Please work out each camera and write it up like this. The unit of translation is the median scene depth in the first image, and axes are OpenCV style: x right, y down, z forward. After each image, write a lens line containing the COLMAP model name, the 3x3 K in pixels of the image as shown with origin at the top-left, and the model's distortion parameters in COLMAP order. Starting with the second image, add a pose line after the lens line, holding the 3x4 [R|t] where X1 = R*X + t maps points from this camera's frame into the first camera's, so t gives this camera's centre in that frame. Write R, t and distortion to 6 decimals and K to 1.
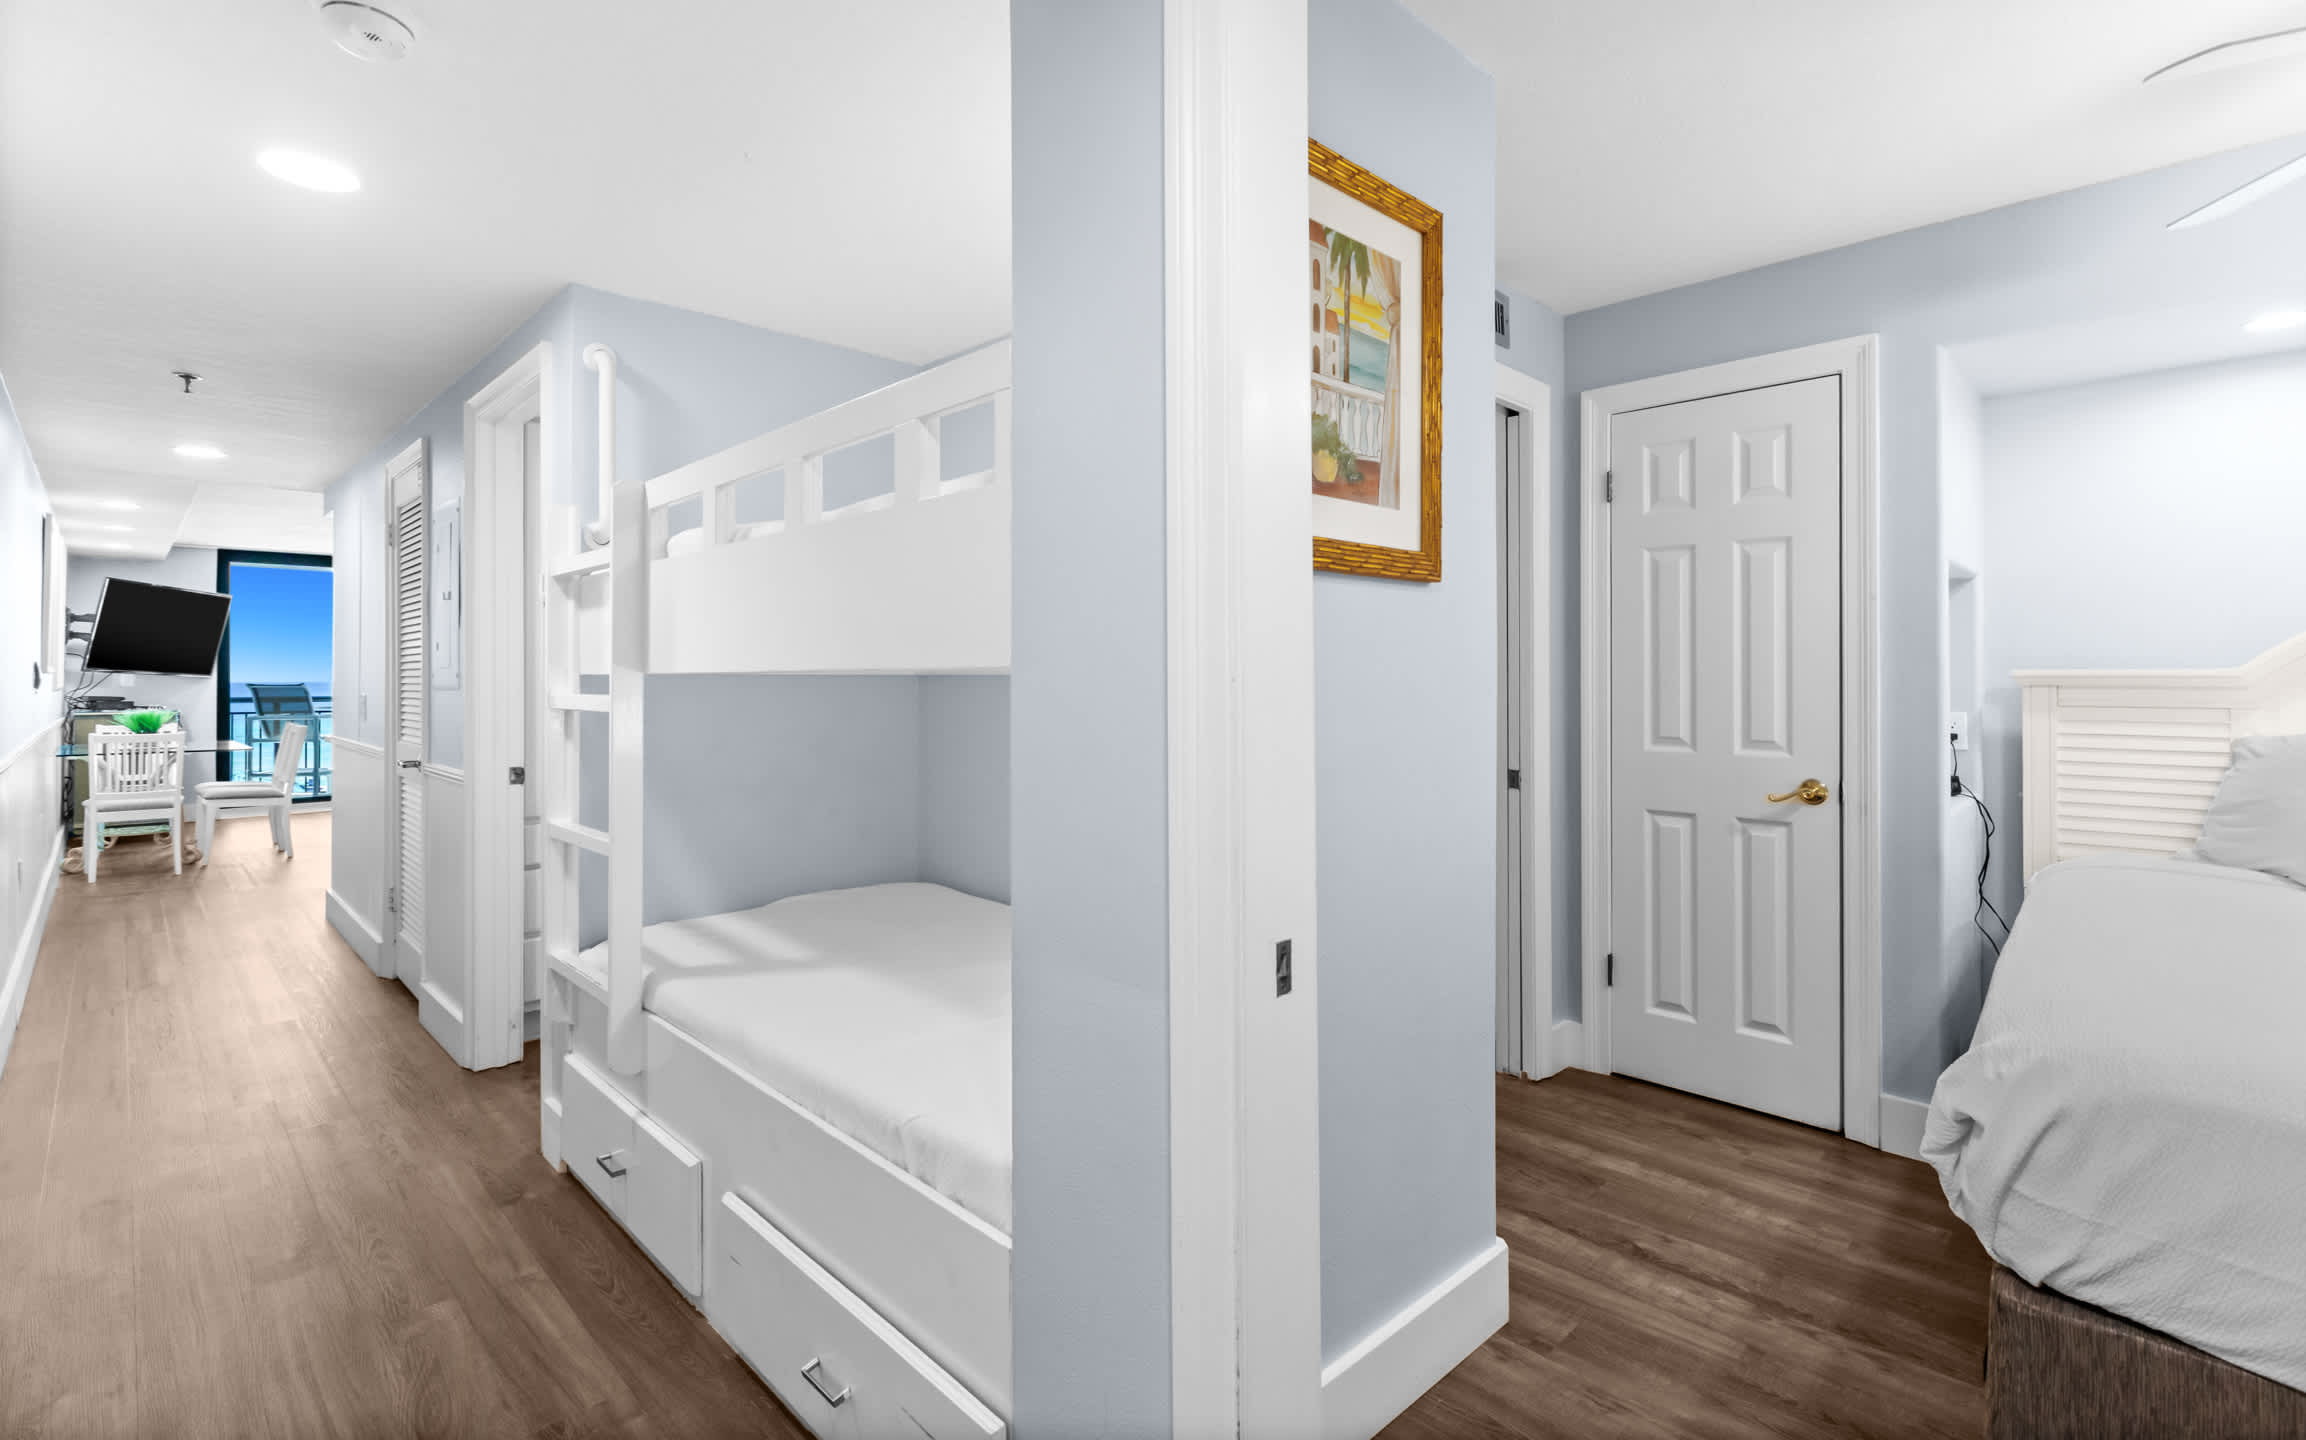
lens RADIAL K [[1092.0, 0, 1102.3], [0, 1092.0, 678.1], [0, 0, 1]] dist [0.006929, -0.003011]
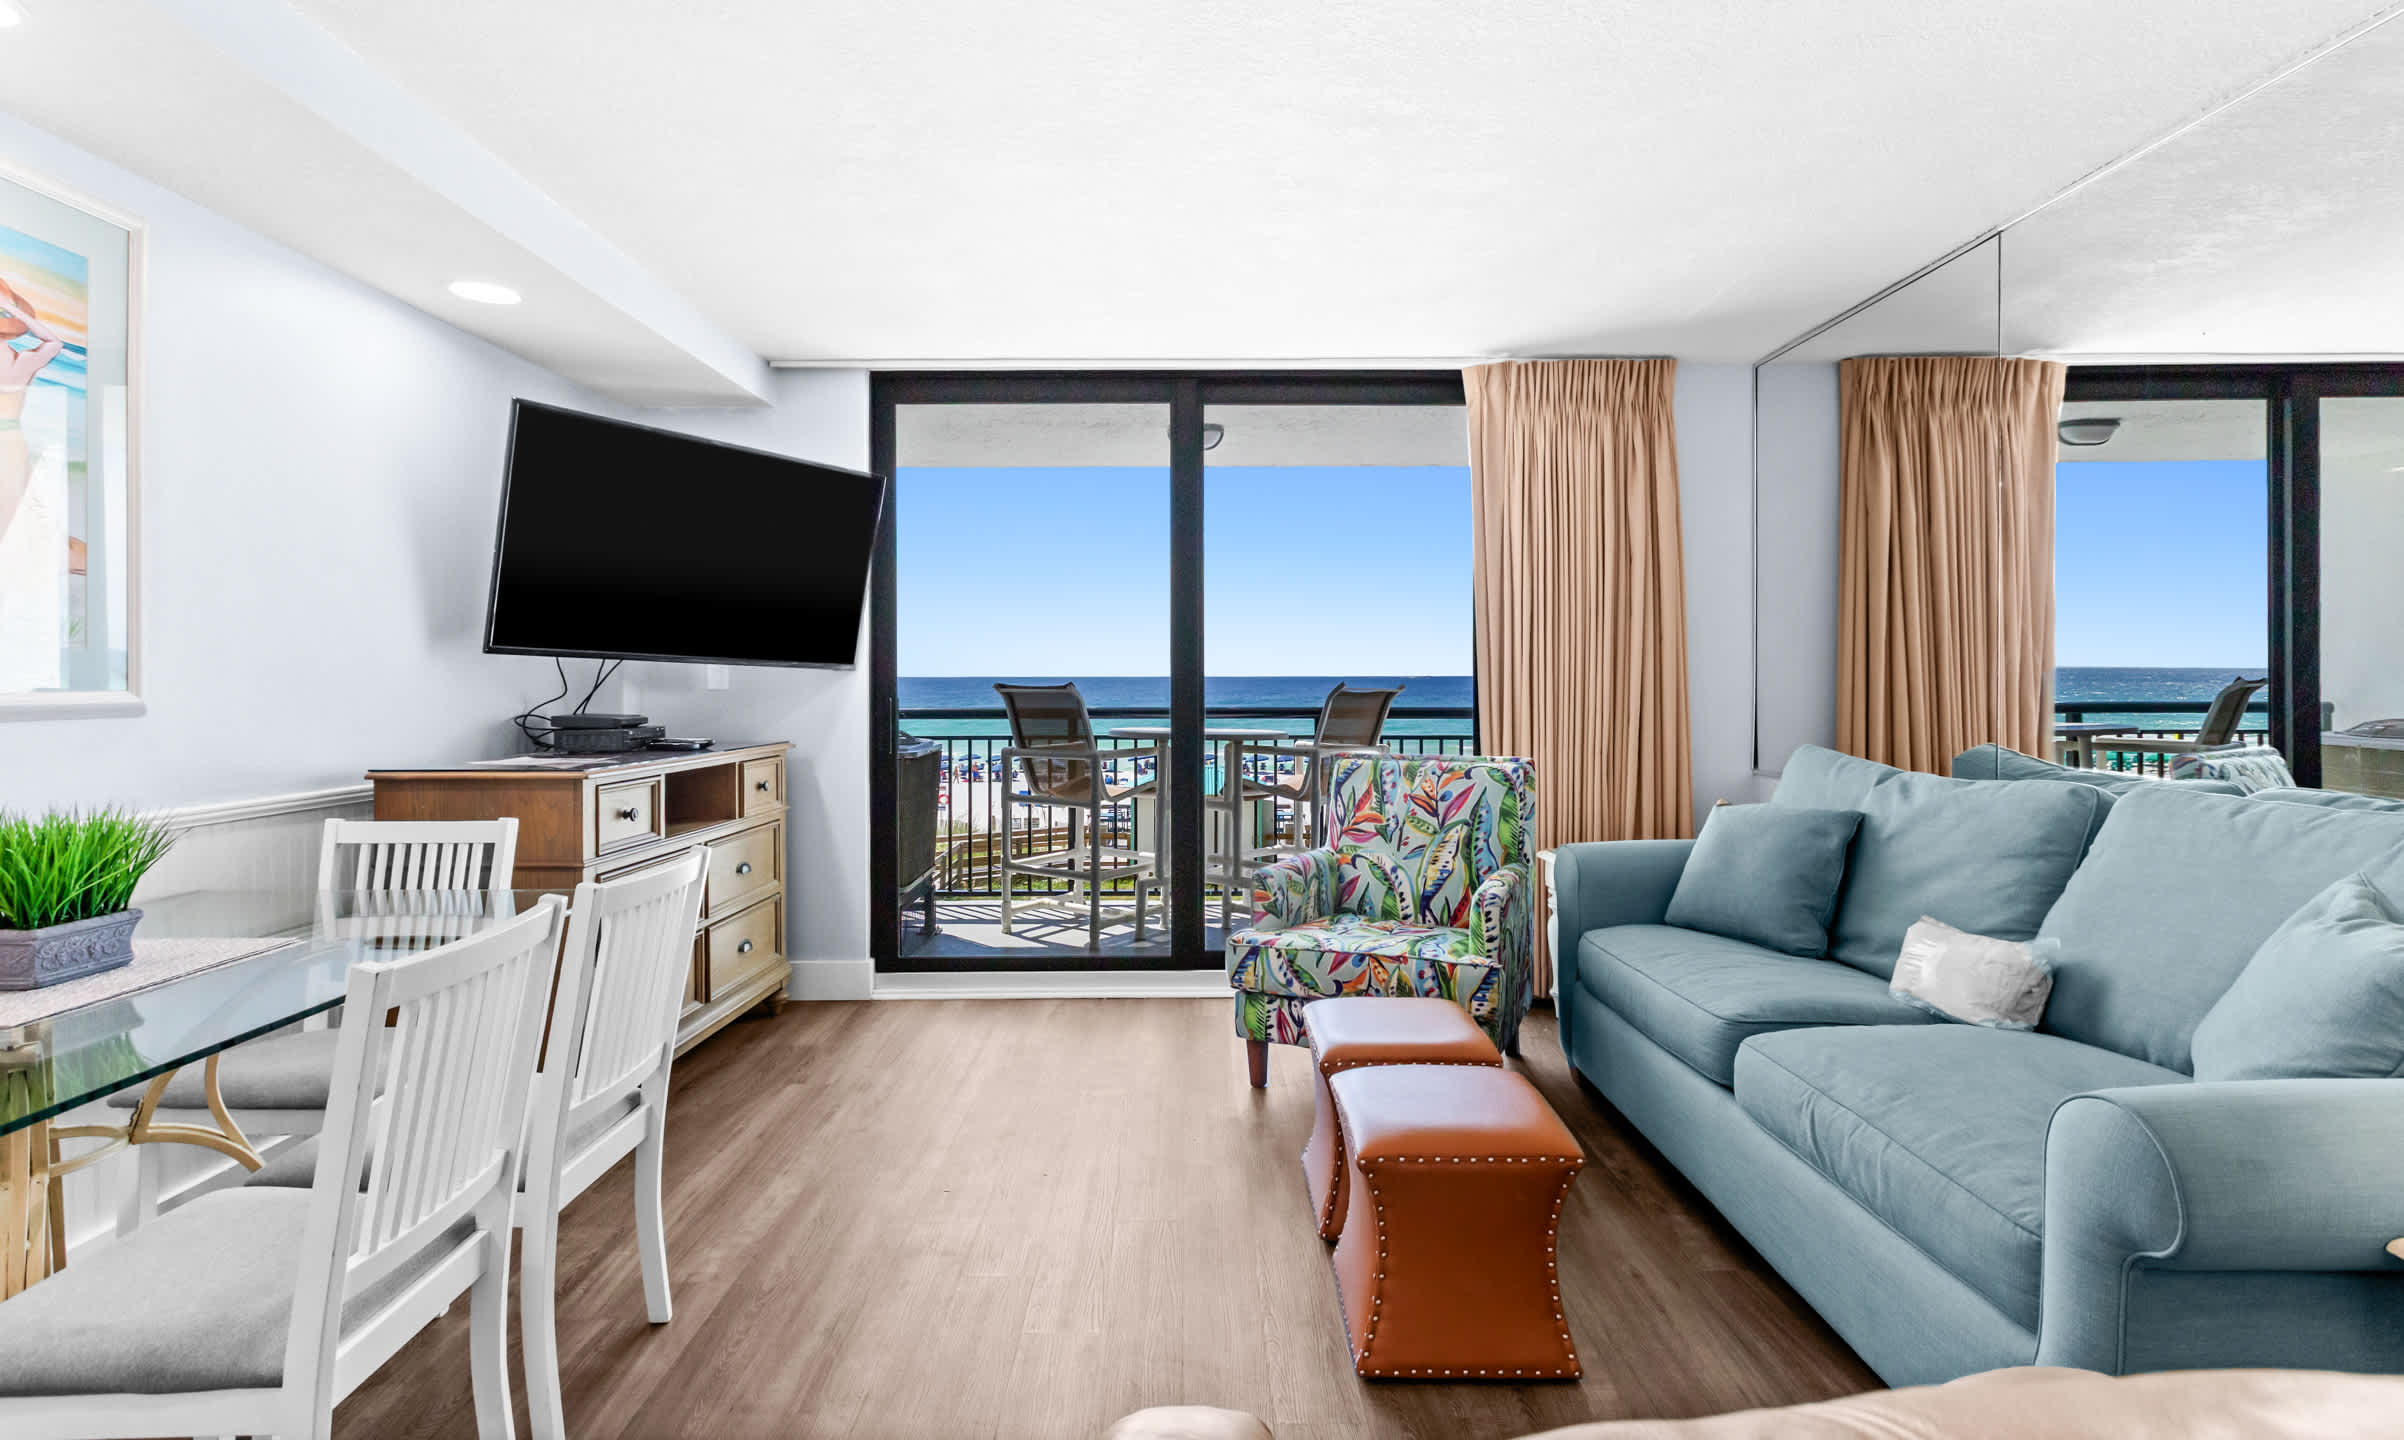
lens RADIAL K [[1088.6, 0, 1185.6], [0, 1088.6, 688.2], [0, 0, 1]] dist [-0.002815, 0.001522]
pose [[0.757687, -0.010209, -0.652538, -0.427427], [0.015874, 0.999870, 0.002789, 0.008356], [0.652425, -0.012471, 0.757751, 0.752320]]
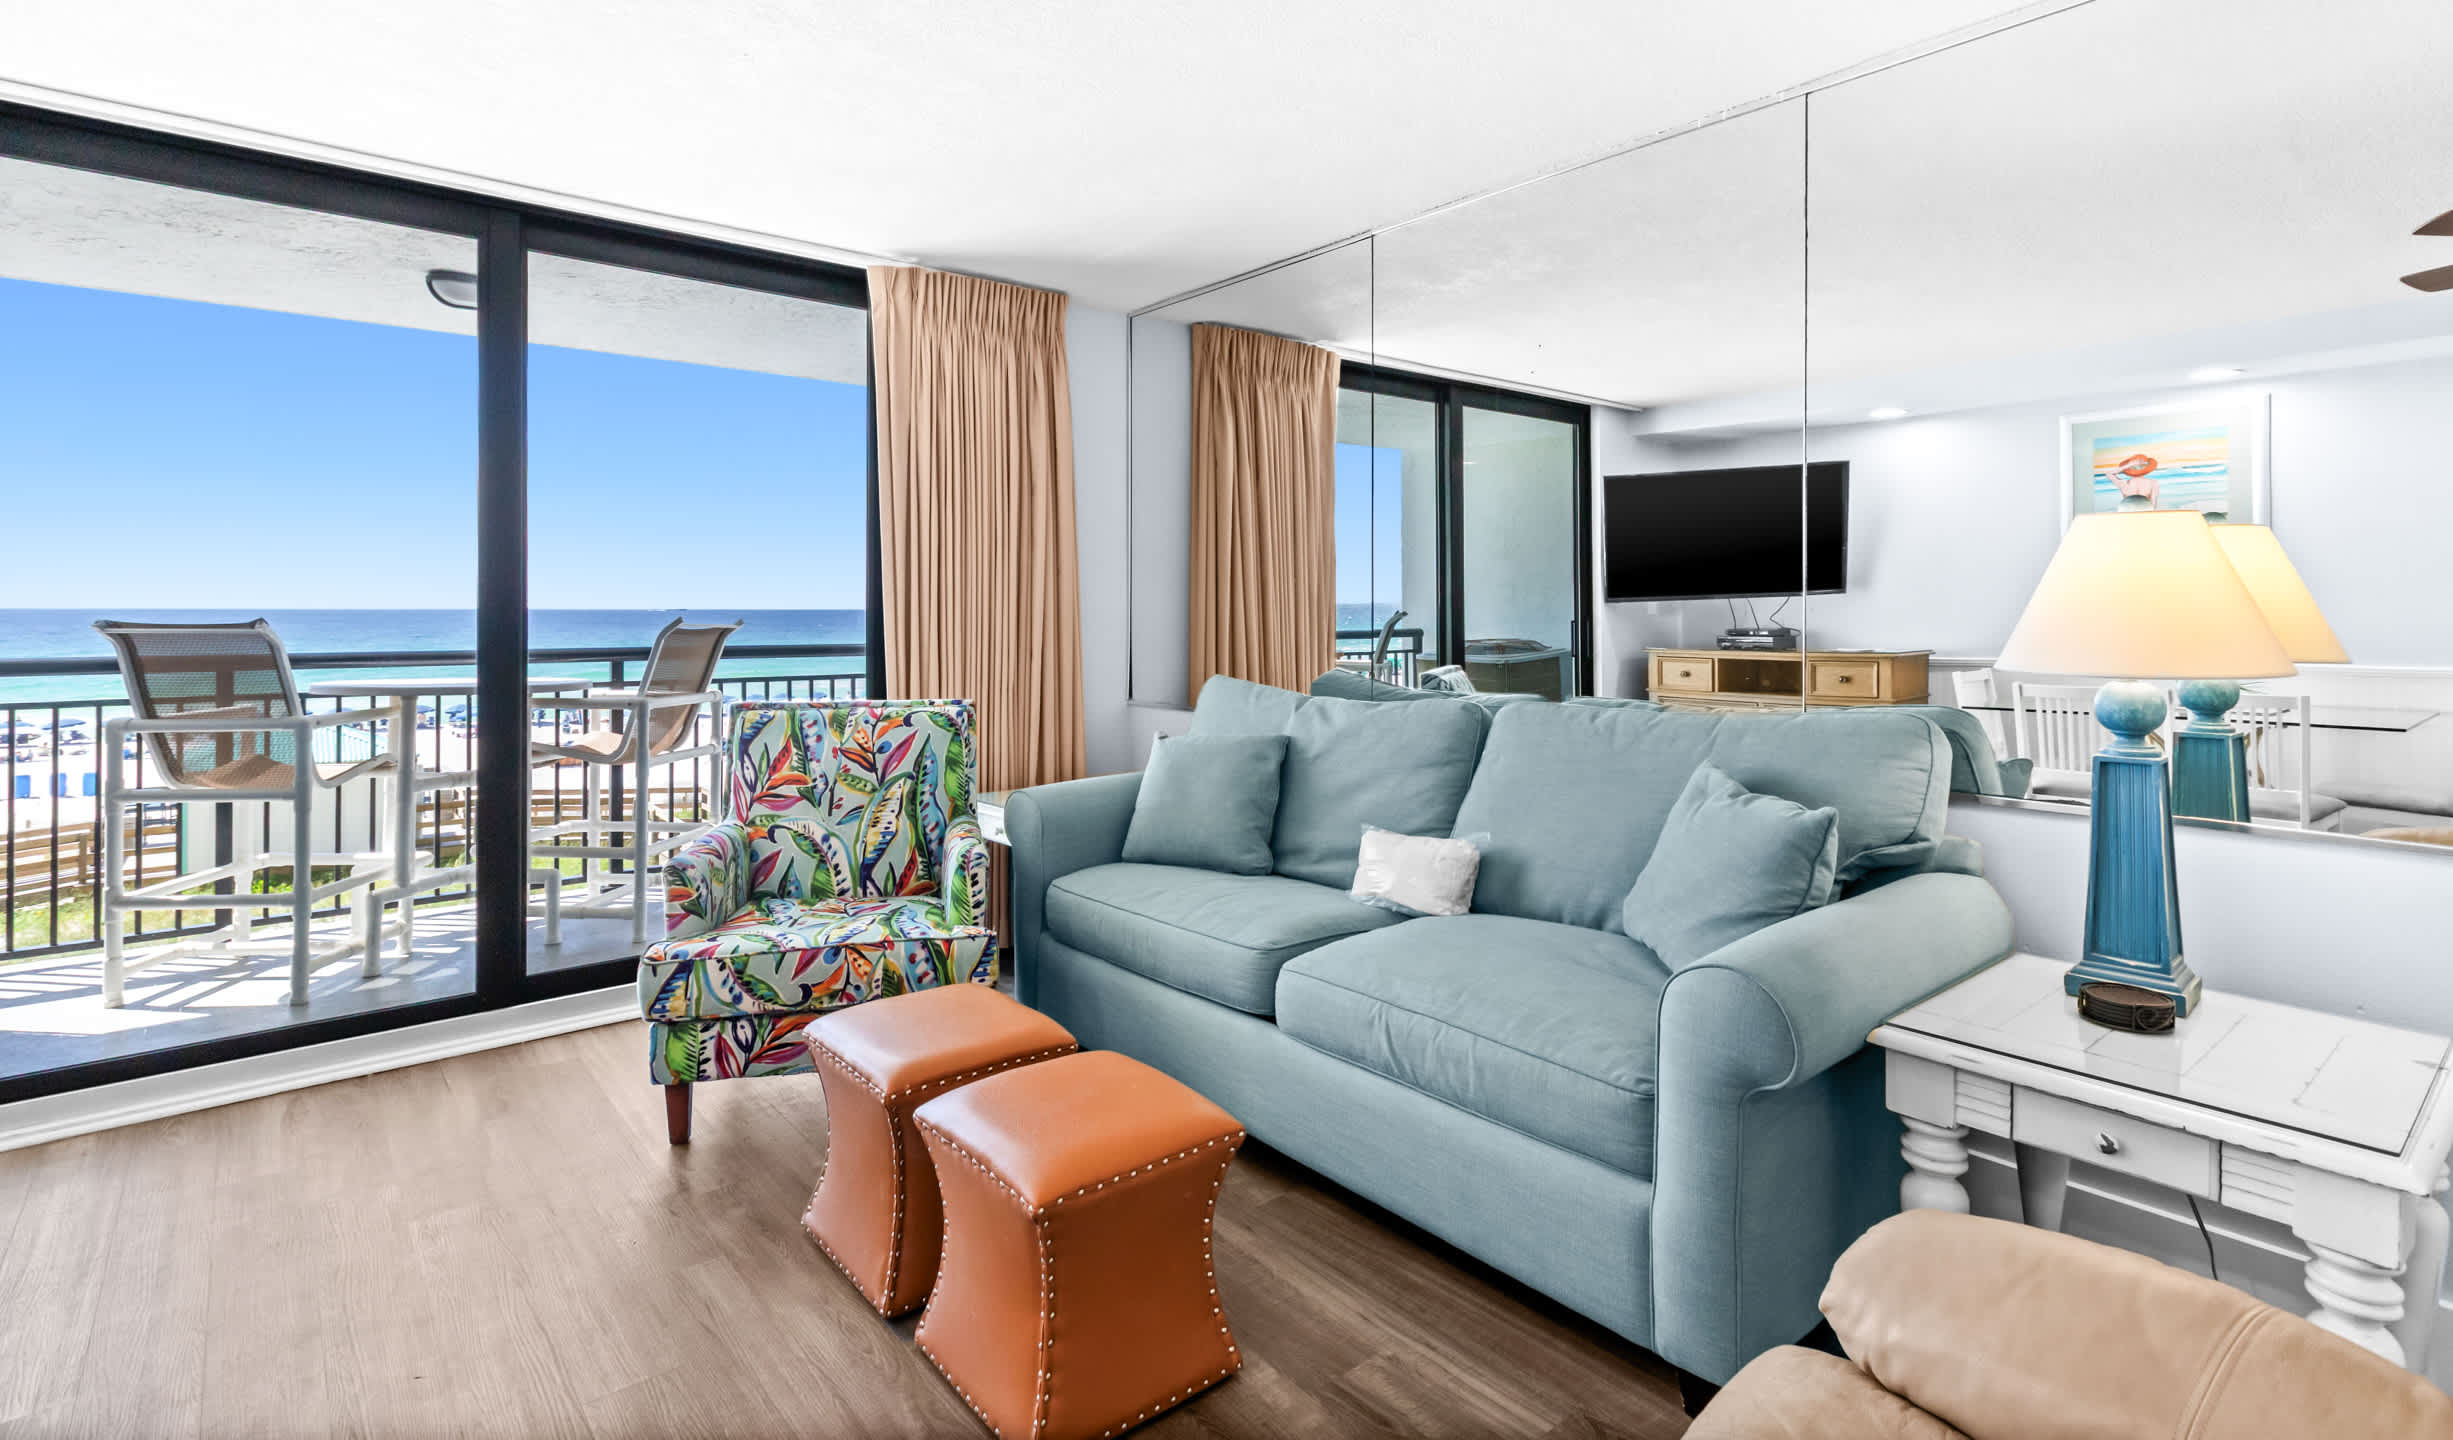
lens RADIAL K [[1148.4, 0, 1158.6], [0, 1148.4, 599.5], [0, 0, 1]] dist [-0.000937, -0.000478]
pose [[0.998817, -0.013495, -0.046714, -0.503205], [0.013242, 0.999896, -0.005724, 0.006724], [0.046787, 0.005099, 0.998892, 0.752783]]
